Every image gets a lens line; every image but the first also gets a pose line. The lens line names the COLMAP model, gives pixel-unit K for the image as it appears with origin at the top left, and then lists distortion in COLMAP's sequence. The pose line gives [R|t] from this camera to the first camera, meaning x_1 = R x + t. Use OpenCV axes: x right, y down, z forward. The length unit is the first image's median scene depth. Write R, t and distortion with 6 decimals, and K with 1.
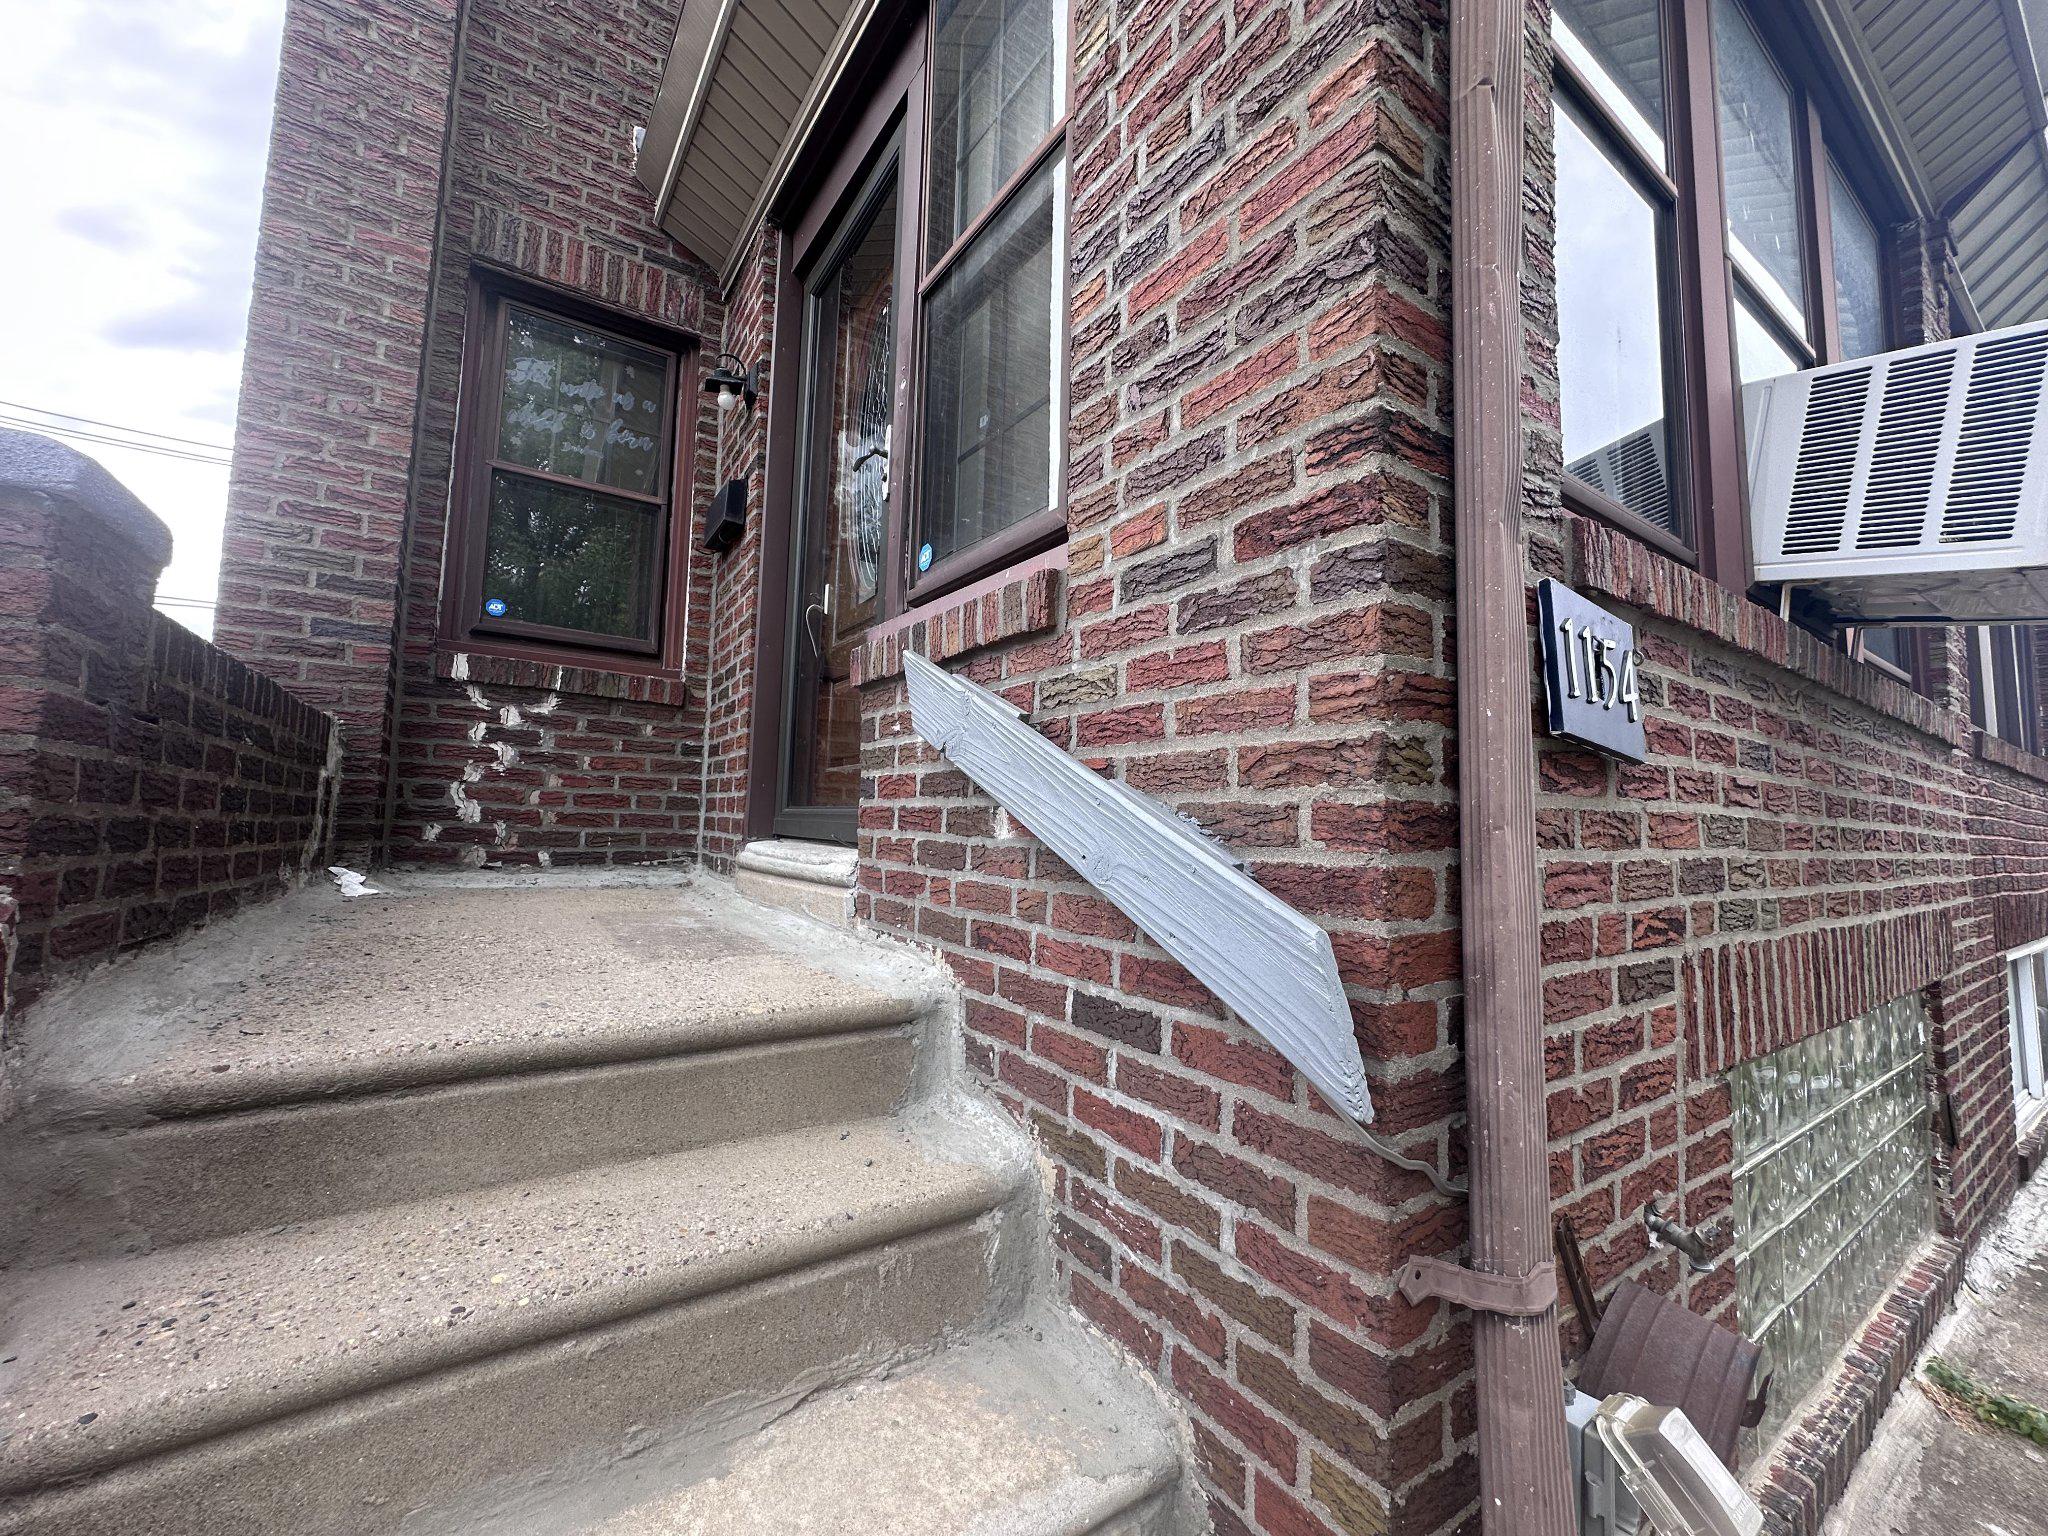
lens RADIAL K [[812.3, 0, 1025.2], [0, 812.3, 756.4], [0, 0, 1]] dist [-0.004127, 0.000797]
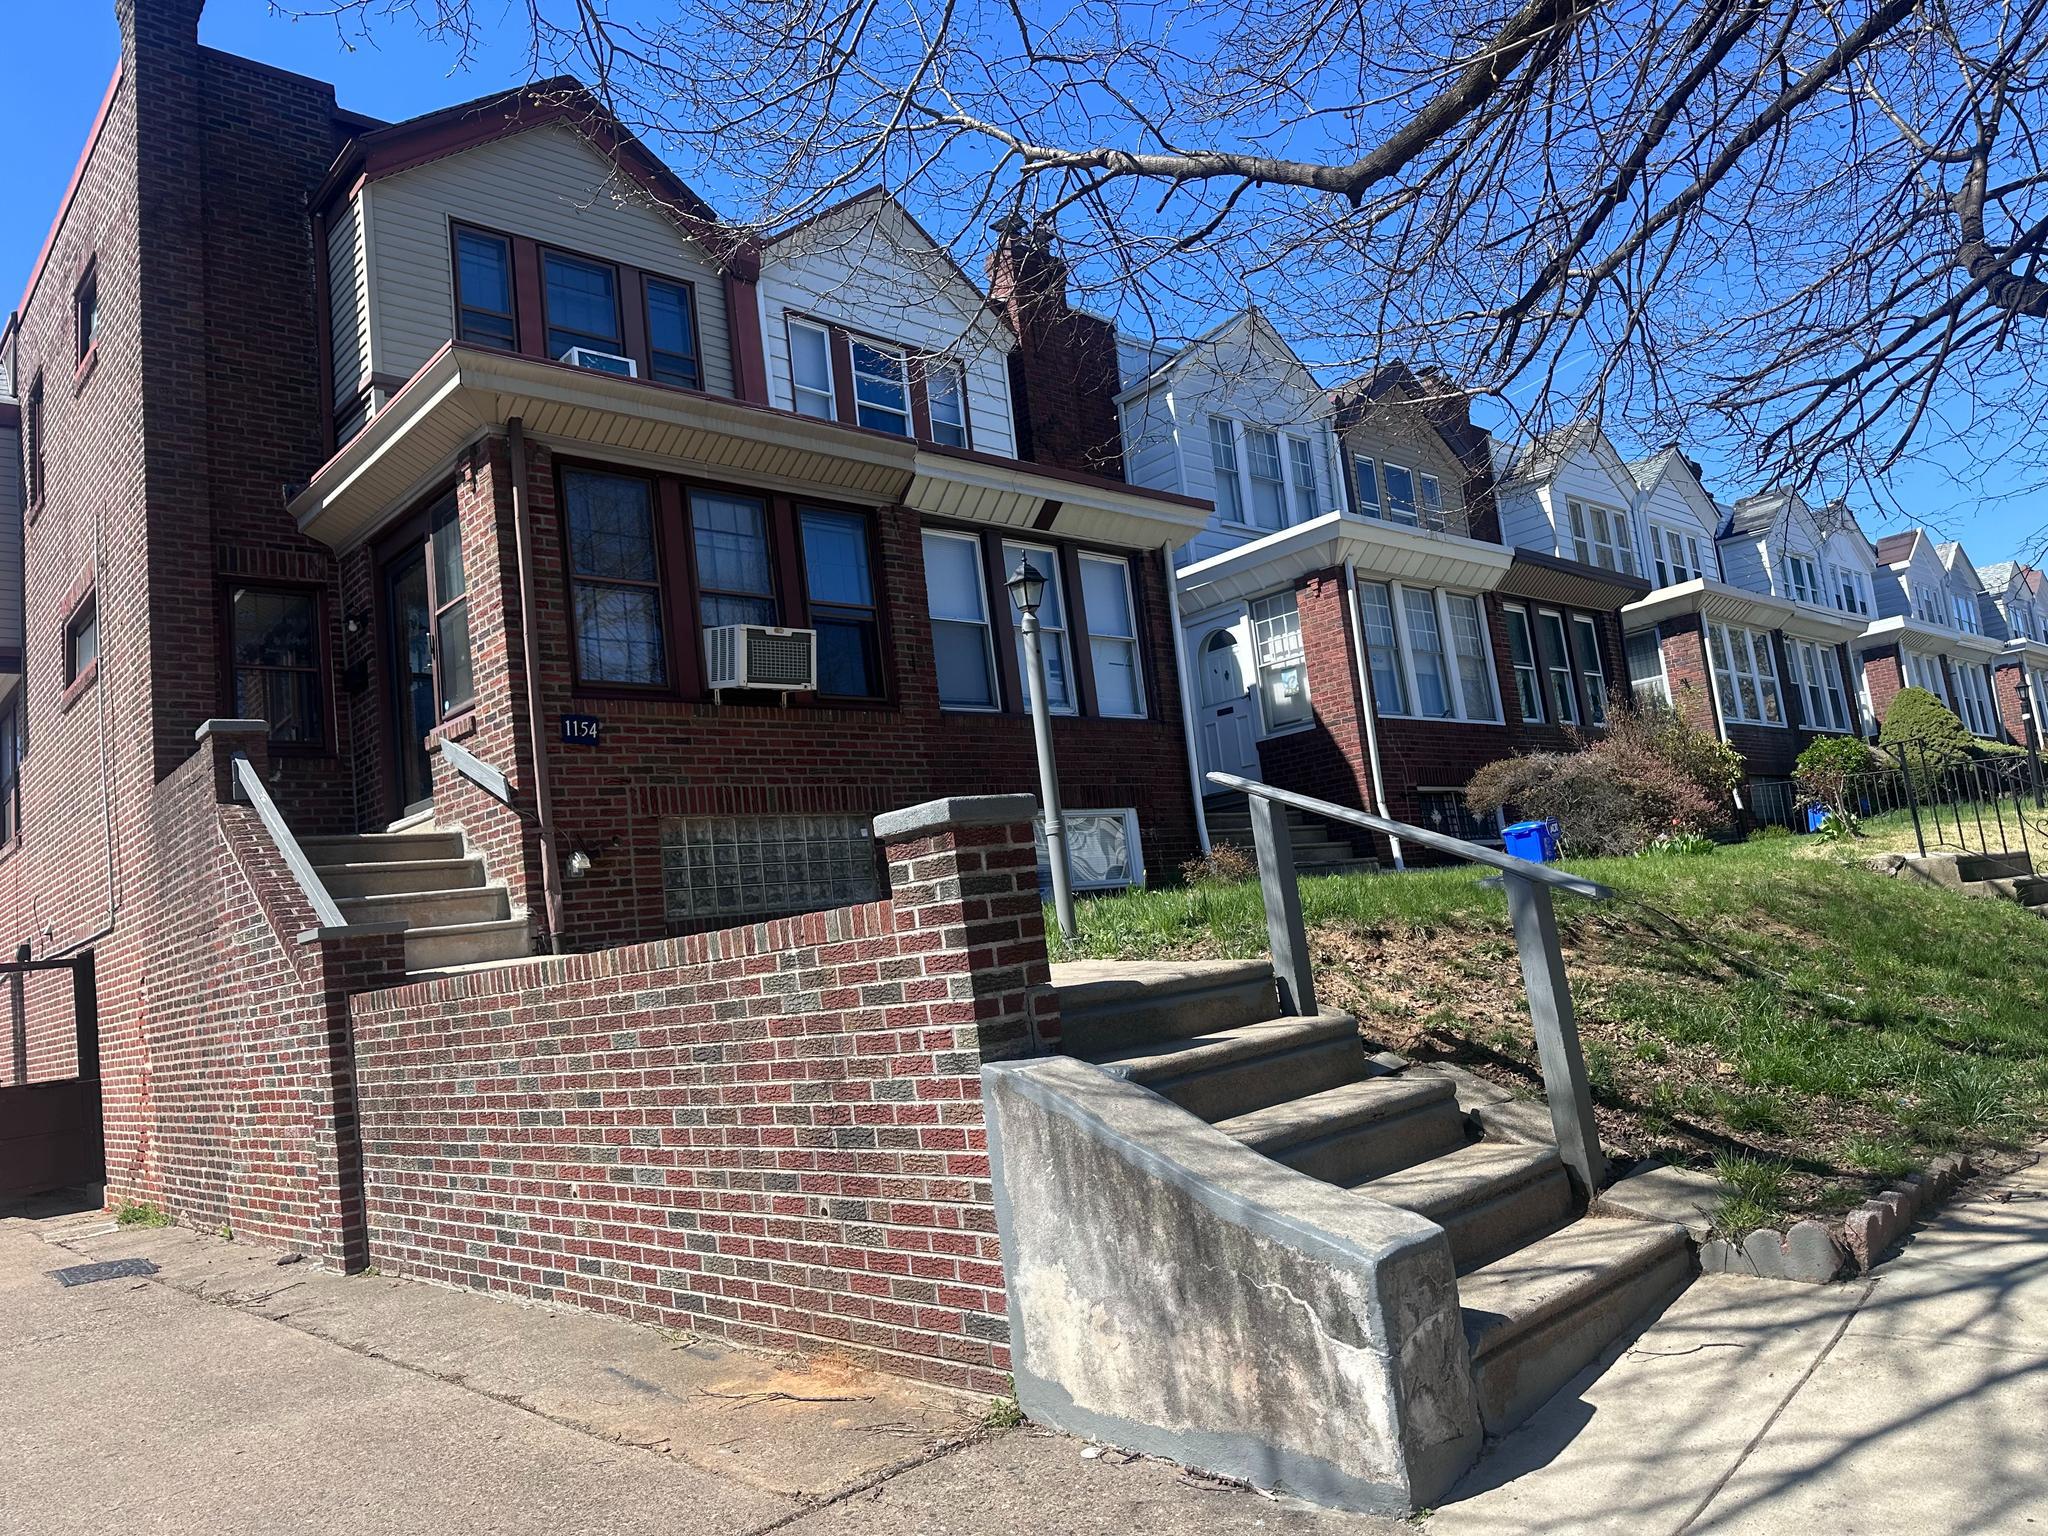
lens RADIAL K [[1443.2, 0, 1019.8], [0, 1443.2, 763.3], [0, 0, 1]] dist [0.045765, -0.002149]
pose [[0.982185, -0.116115, 0.147746, 1.298877], [0.123759, 0.991354, -0.043604, 0.526153], [-0.141406, 0.061112, 0.988064, -5.228929]]
